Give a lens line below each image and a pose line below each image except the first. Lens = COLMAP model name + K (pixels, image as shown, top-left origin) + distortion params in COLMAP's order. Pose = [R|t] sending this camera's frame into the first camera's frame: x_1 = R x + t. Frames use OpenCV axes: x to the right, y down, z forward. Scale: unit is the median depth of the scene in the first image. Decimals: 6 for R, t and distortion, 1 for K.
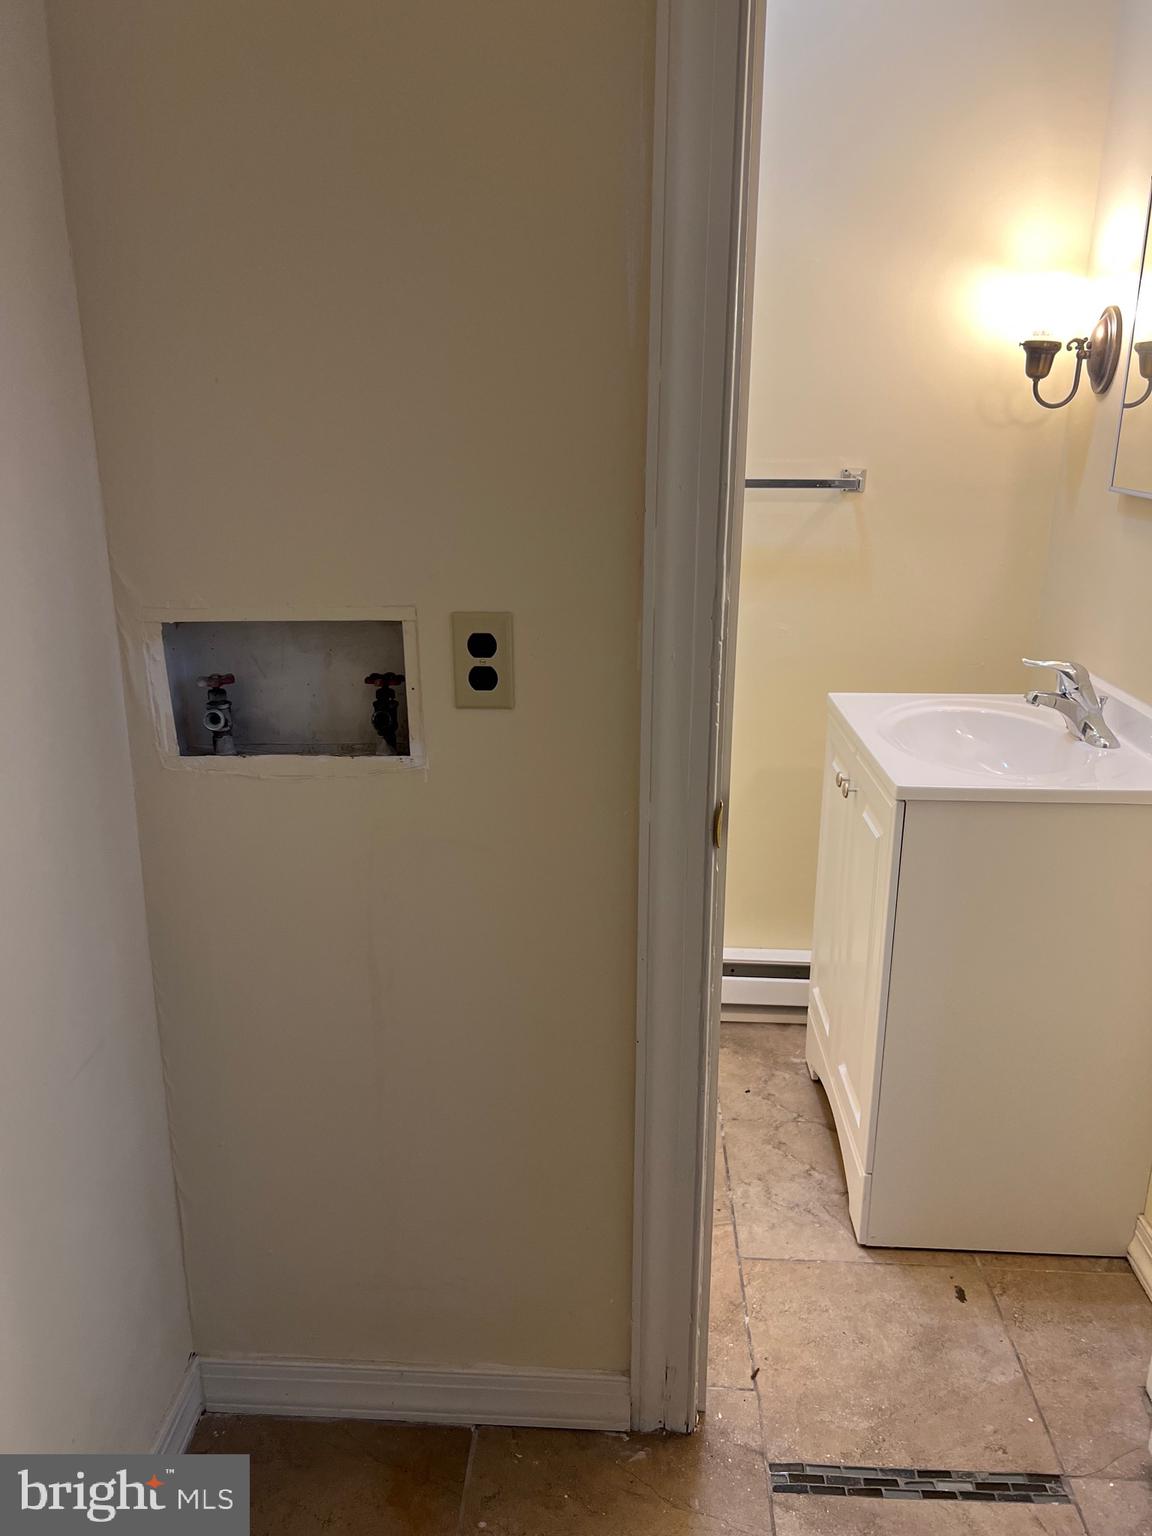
lens RADIAL K [[1166.3, 0, 575.4], [0, 1166.3, 761.9], [0, 0, 1]] dist [0.044053, -0.049036]
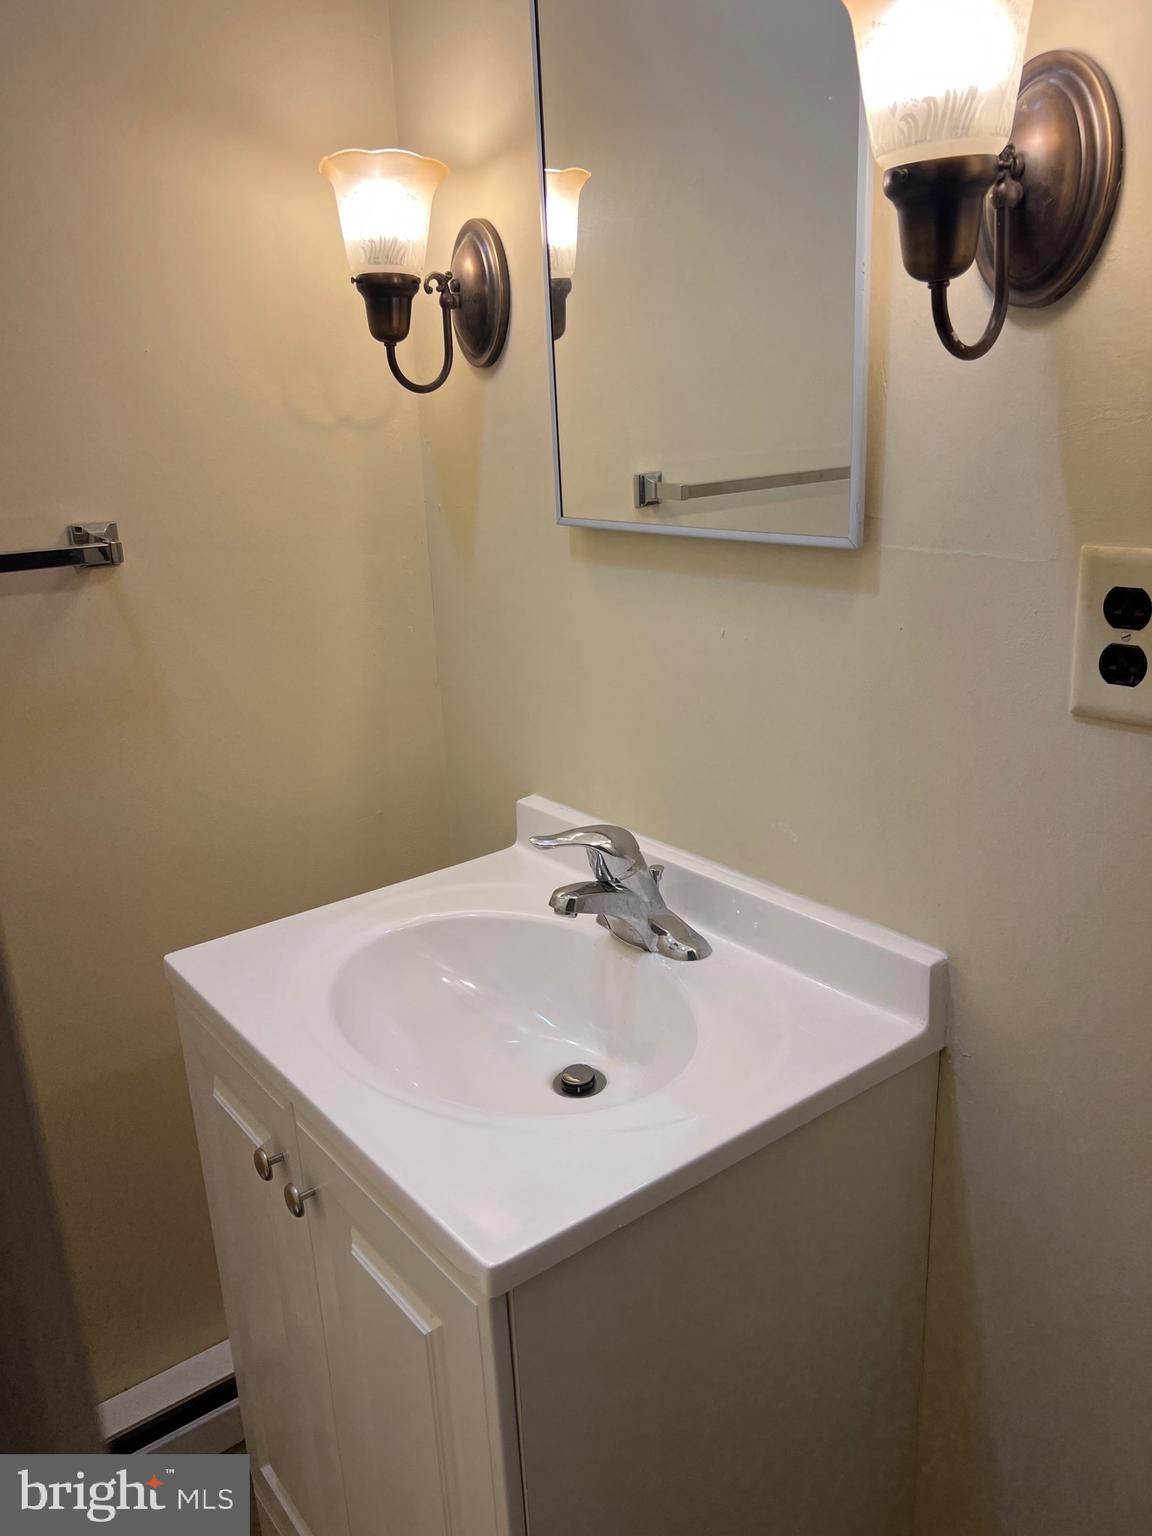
lens RADIAL K [[1166.3, 0, 595.2], [0, 1166.3, 796.9], [0, 0, 1]] dist [0.044053, -0.049036]
pose [[0.770728, -0.230366, 0.594062, 0.072014], [0.235118, 0.969380, 0.070868, -0.119123], [-0.592197, 0.085055, 0.801292, 0.467143]]
